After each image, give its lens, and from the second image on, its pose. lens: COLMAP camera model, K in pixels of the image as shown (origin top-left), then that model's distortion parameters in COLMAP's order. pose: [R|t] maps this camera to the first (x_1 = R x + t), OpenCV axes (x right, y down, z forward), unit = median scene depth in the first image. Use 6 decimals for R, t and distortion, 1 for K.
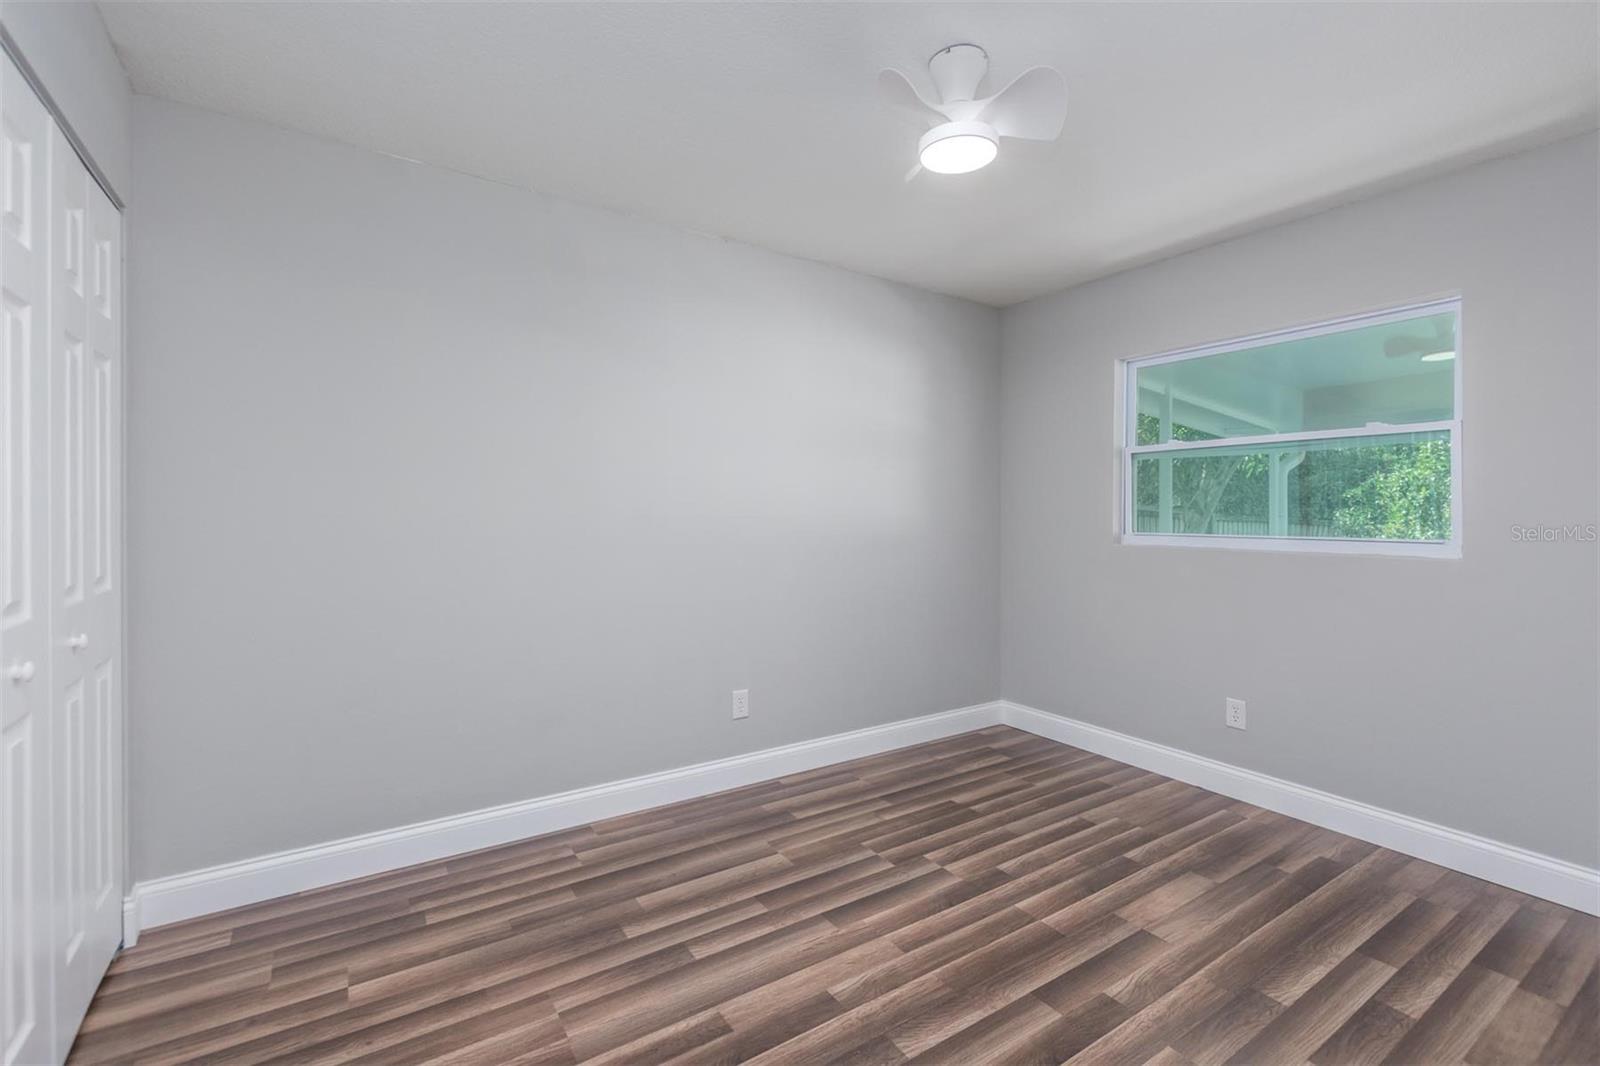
lens RADIAL K [[699.7, 0, 795.3], [0, 699.7, 526.9], [0, 0, 1]] dist [-0.000771, -0.002951]
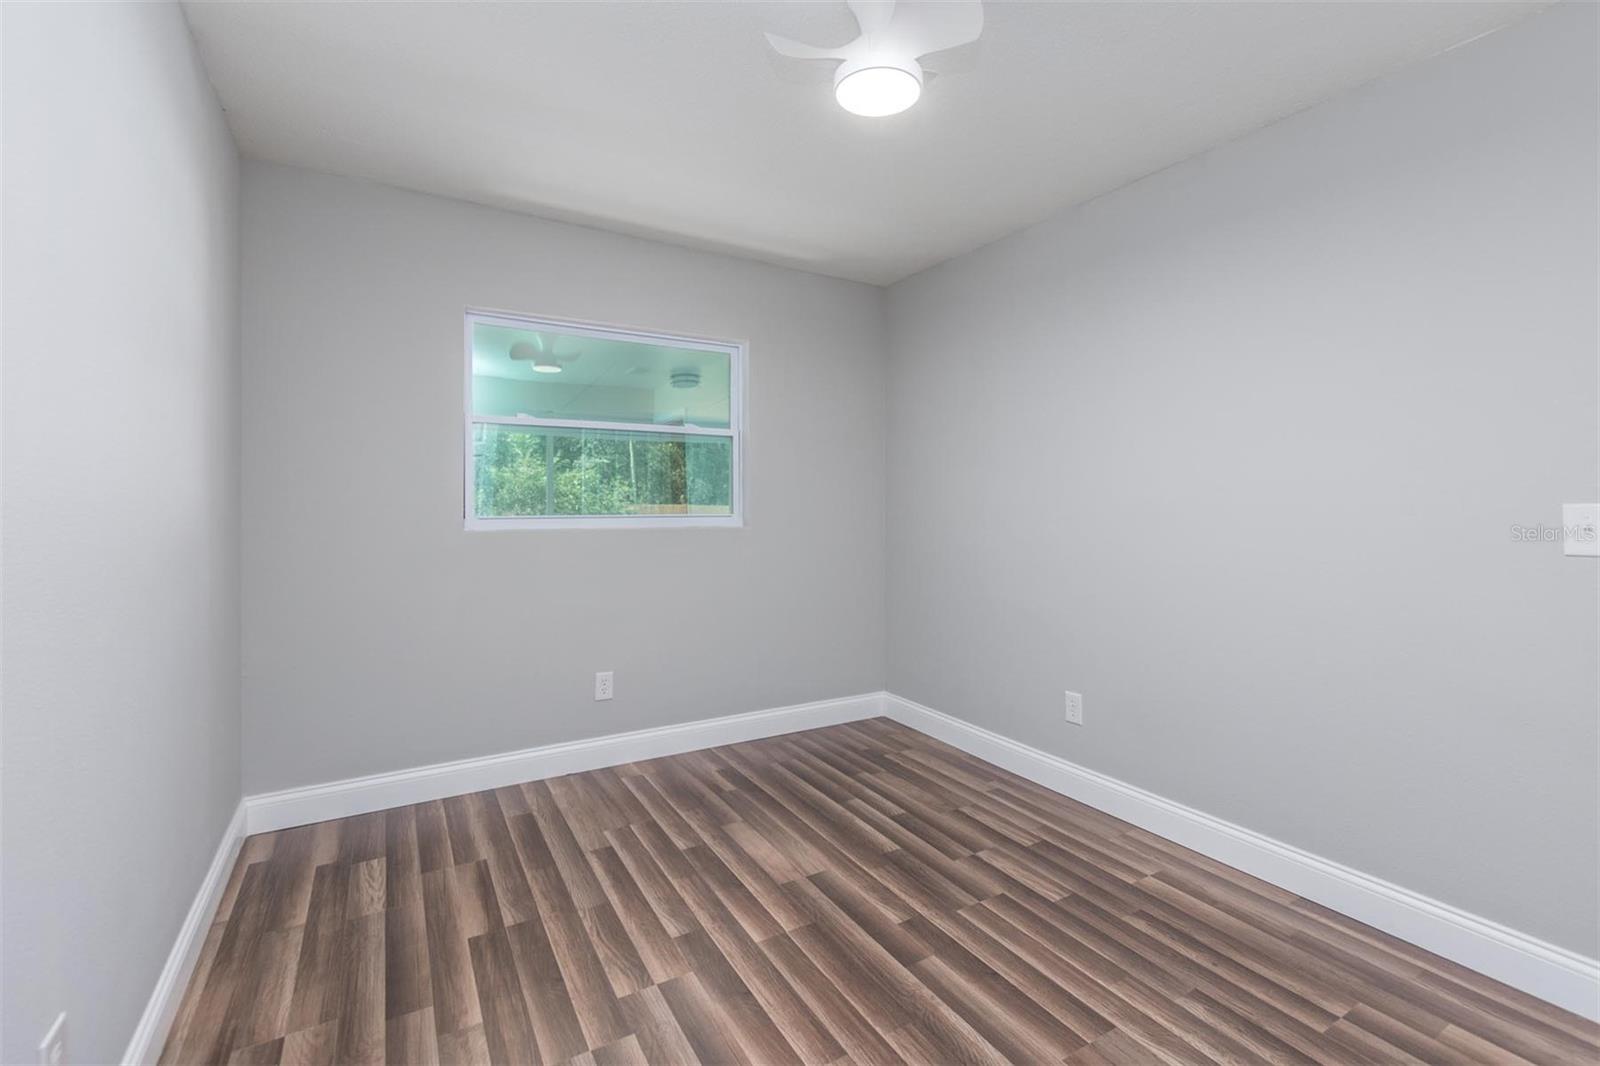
lens RADIAL K [[699.7, 0, 817.3], [0, 699.7, 502.2], [0, 0, 1]] dist [-0.000771, -0.002951]
pose [[0.027222, -0.008554, 0.999593, -0.480175], [0.013058, 0.999881, 0.008201, -0.014020], [-0.999544, 0.012829, 0.027331, 0.773008]]
